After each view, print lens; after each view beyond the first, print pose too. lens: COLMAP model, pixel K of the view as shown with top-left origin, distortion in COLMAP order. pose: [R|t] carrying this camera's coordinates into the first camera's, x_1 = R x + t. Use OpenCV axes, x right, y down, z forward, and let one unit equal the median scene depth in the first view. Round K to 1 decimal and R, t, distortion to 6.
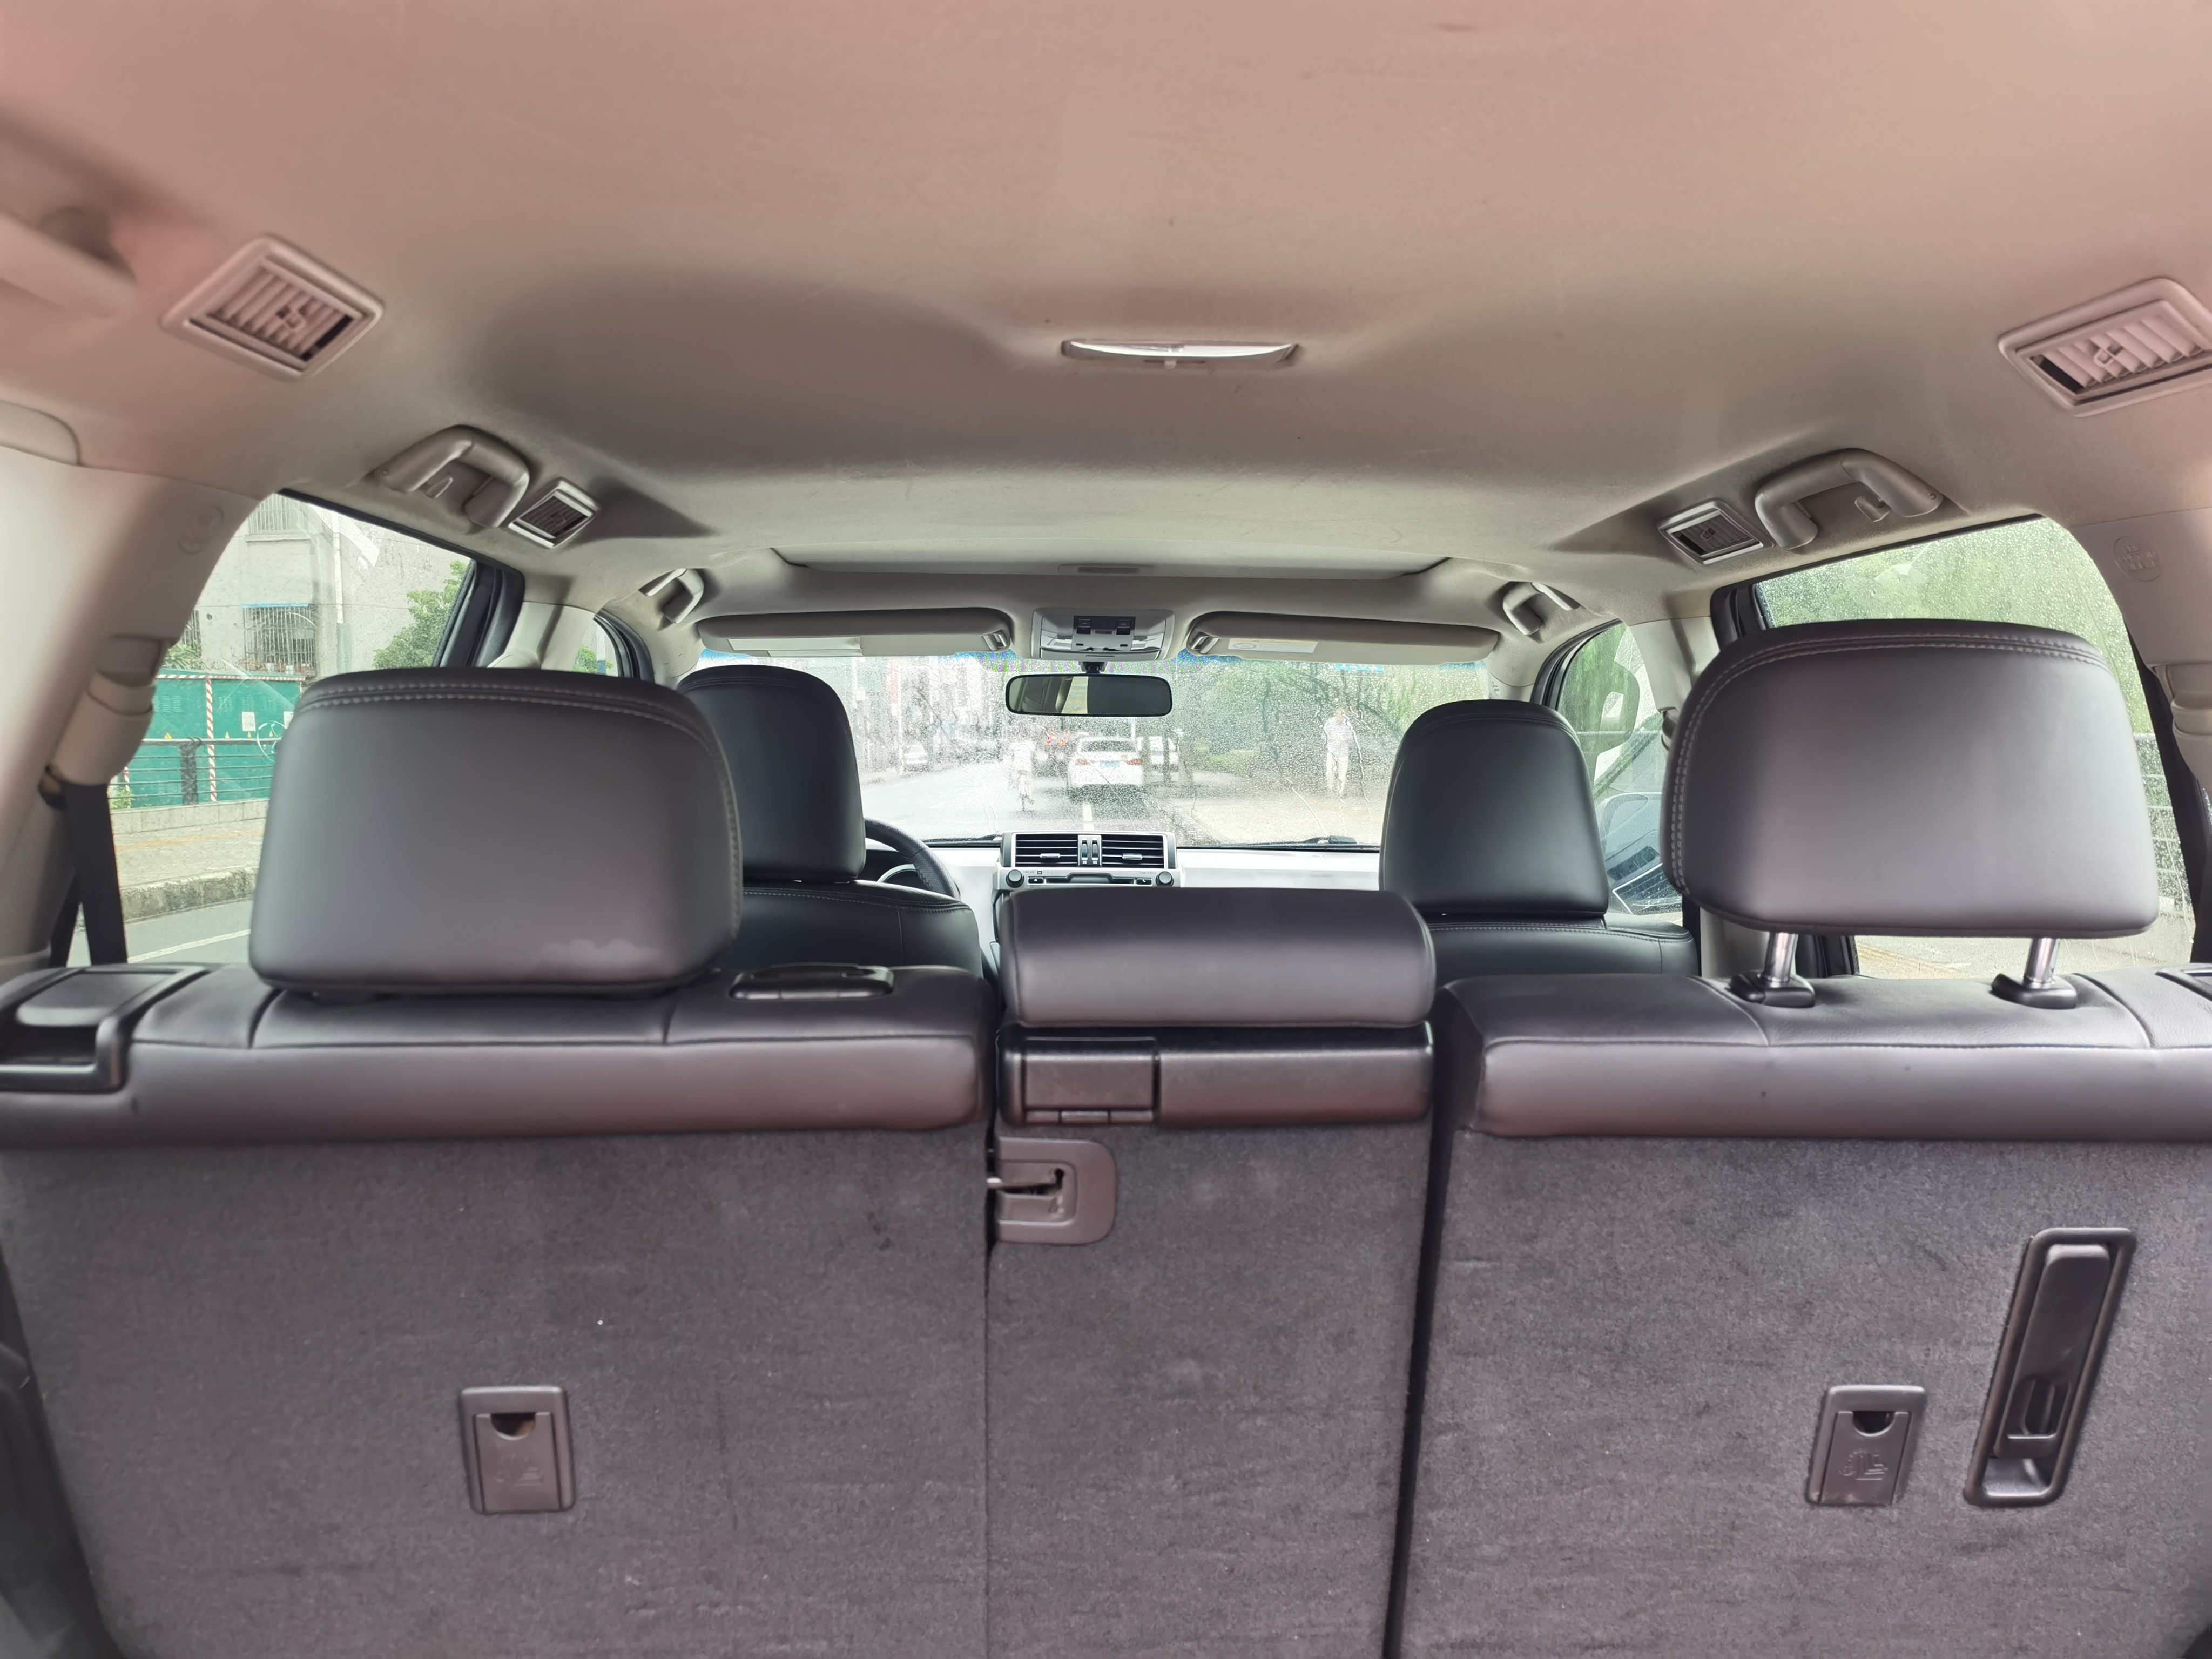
lens RADIAL K [[1703.9, 0, 1106.0], [0, 1703.9, 829.5], [0, 0, 1]] dist [0.061355, -0.000843]
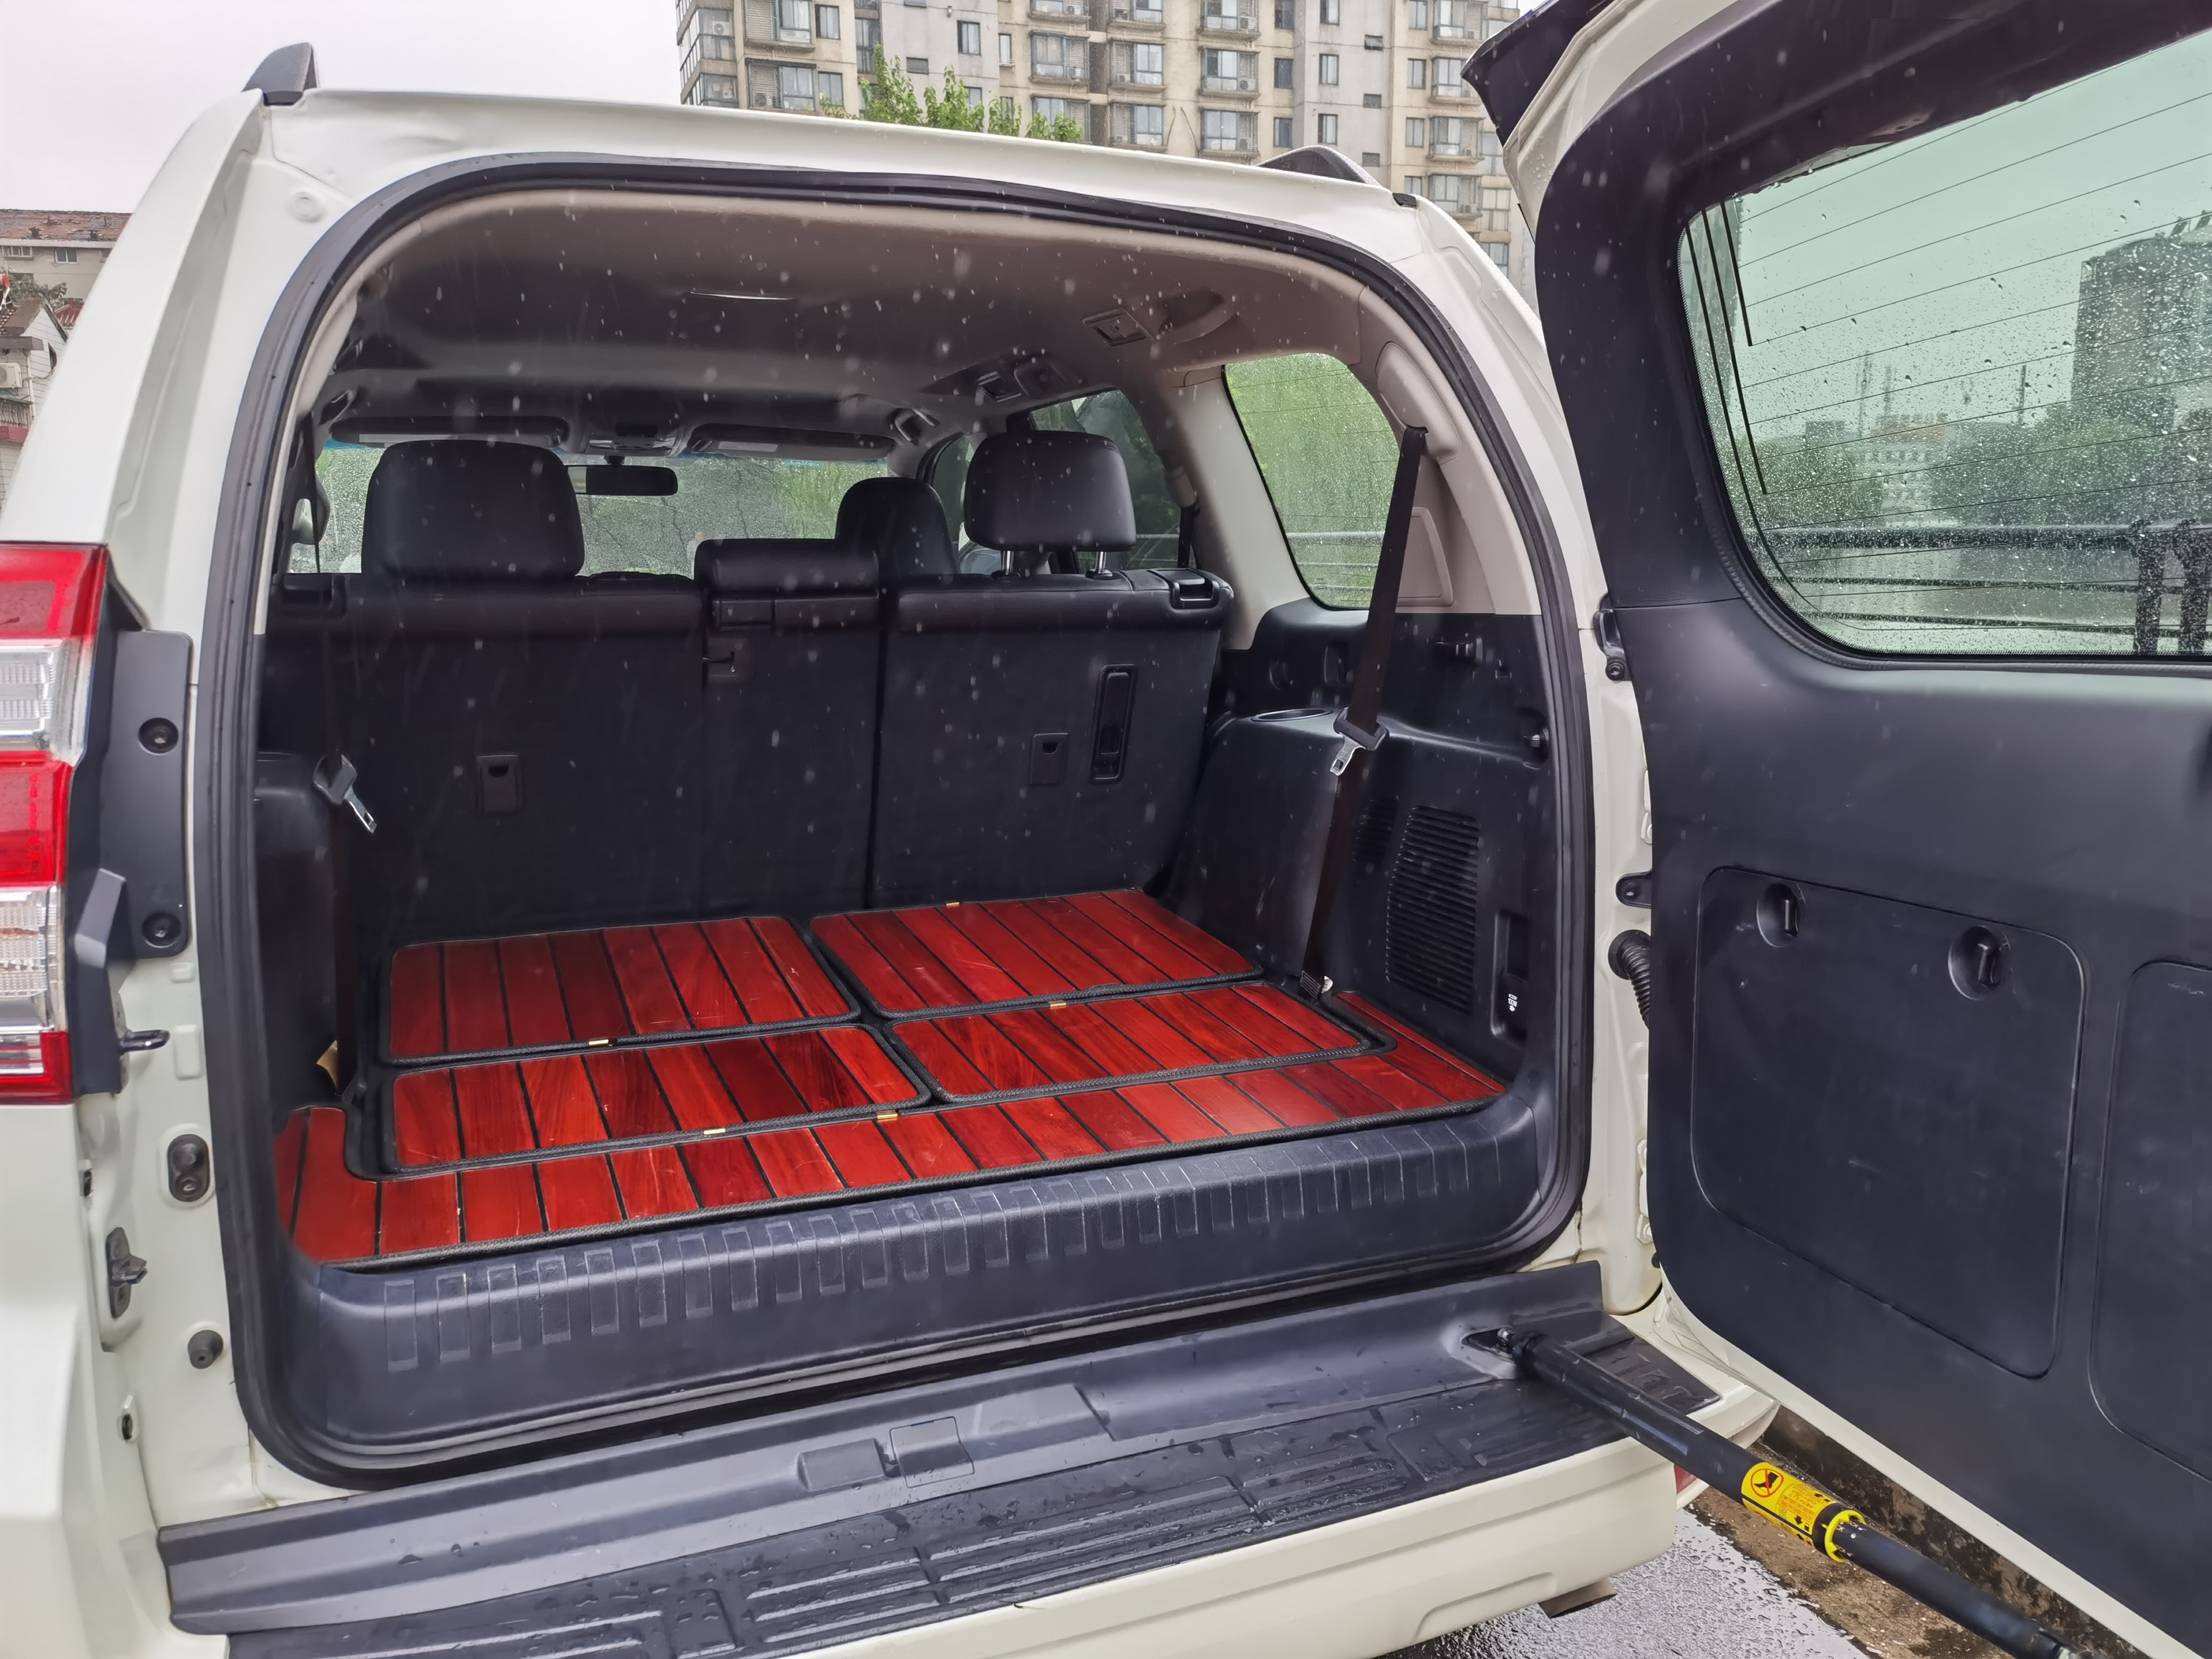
lens RADIAL K [[1703.9, 0, 1106.0], [0, 1703.9, 829.5], [0, 0, 1]] dist [0.061355, -0.000843]
pose [[0.940373, -0.071714, 0.332498, -0.178864], [0.036741, 0.993218, 0.110308, 0.099088], [-0.338154, -0.091515, 0.936631, -0.760467]]
